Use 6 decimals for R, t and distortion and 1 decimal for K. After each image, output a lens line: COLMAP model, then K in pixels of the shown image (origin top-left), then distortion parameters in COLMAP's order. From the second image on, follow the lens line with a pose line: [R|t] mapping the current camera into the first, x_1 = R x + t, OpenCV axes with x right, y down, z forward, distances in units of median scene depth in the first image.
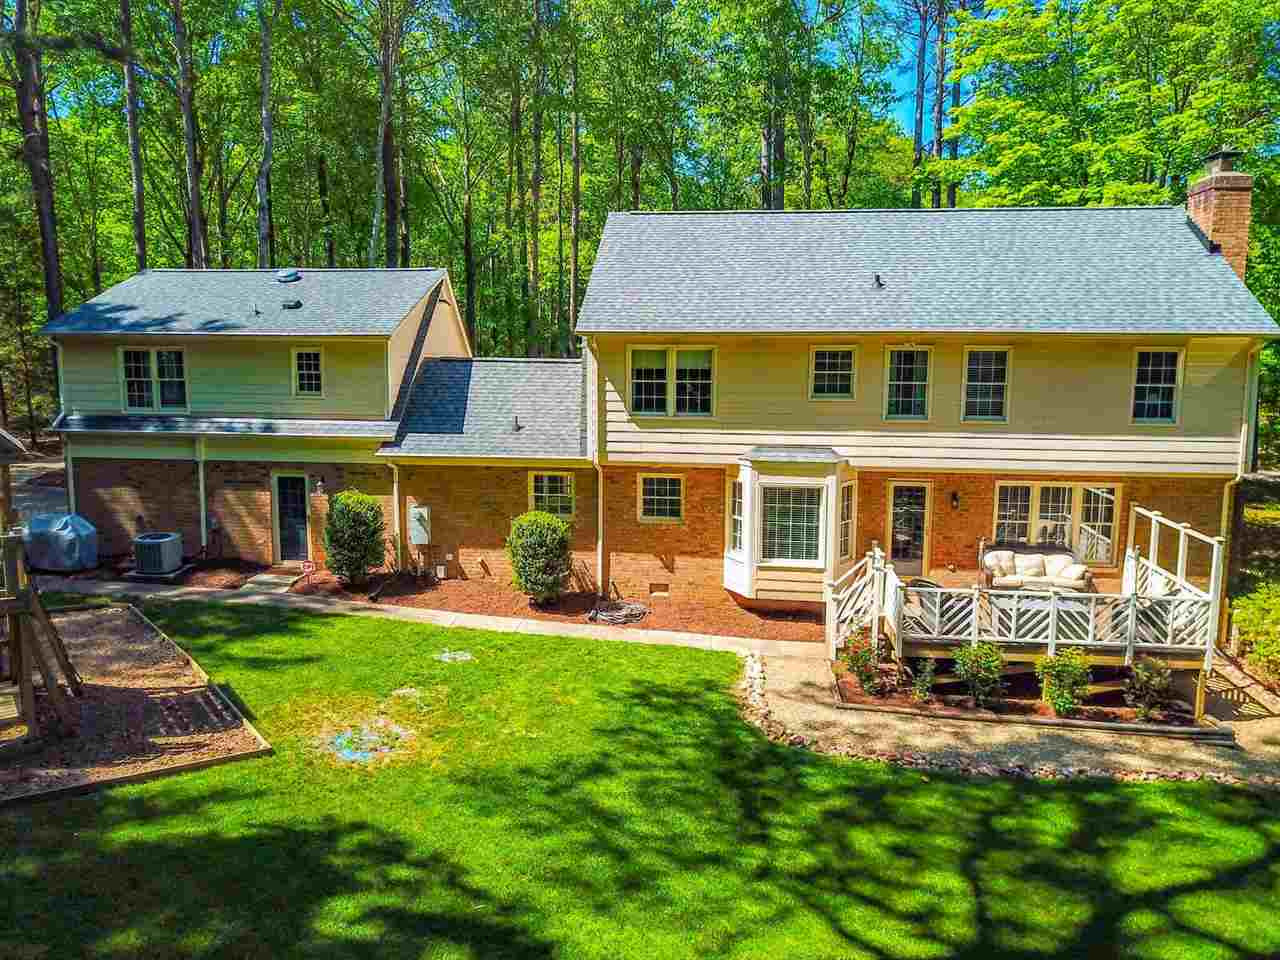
lens RADIAL K [[980.0, 0, 635.7], [0, 980.0, 479.9], [0, 0, 1]] dist [0.016914, 0.002565]
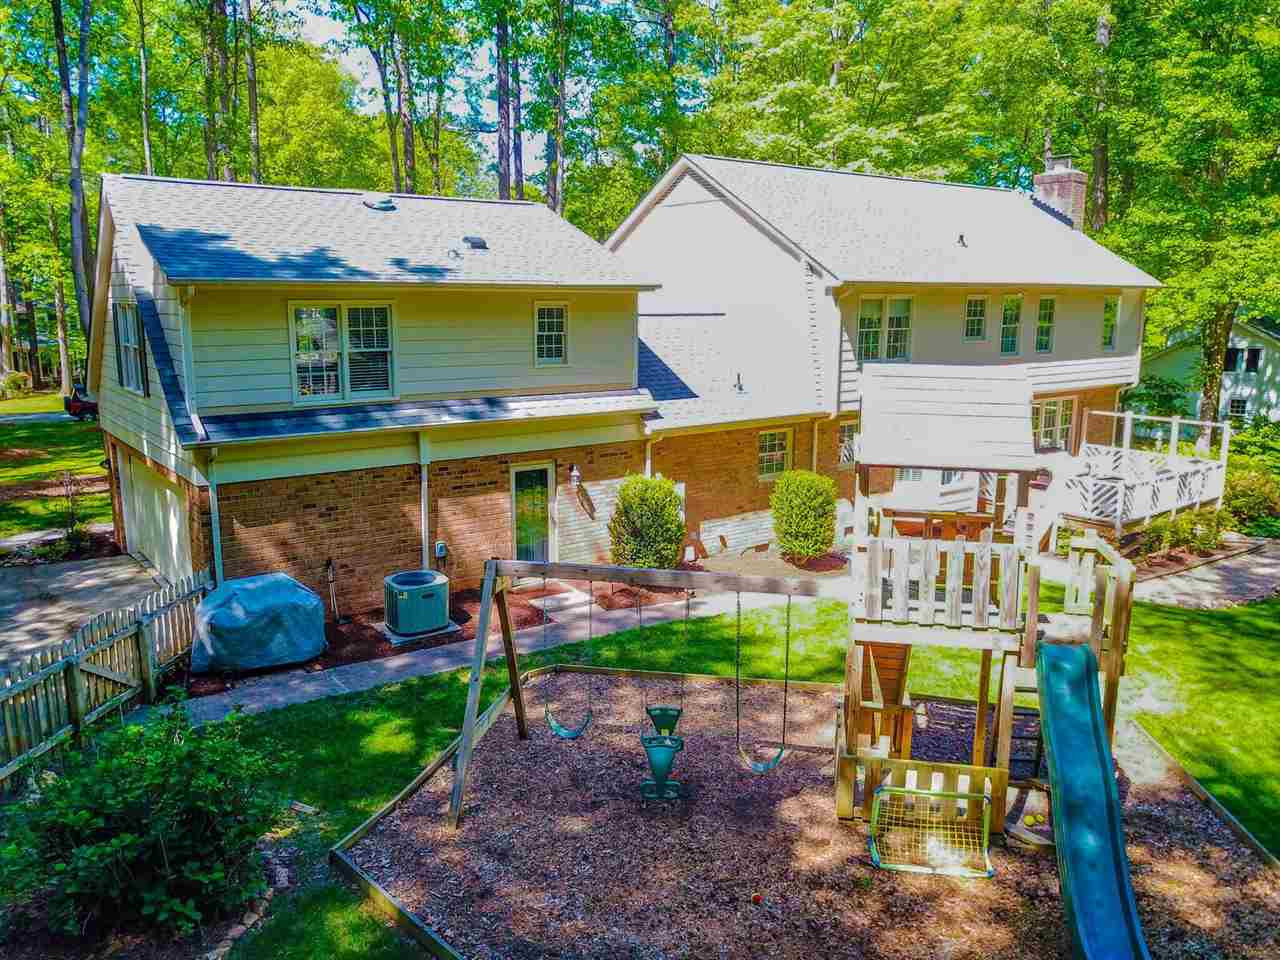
lens RADIAL K [[980.0, 0, 635.6], [0, 980.0, 477.3], [0, 0, 1]] dist [0.016914, 0.002565]
pose [[0.718461, -0.130741, 0.683169, -0.834448], [0.101006, 0.991376, 0.083500, -0.054470], [-0.688194, 0.009013, 0.725470, 0.391236]]
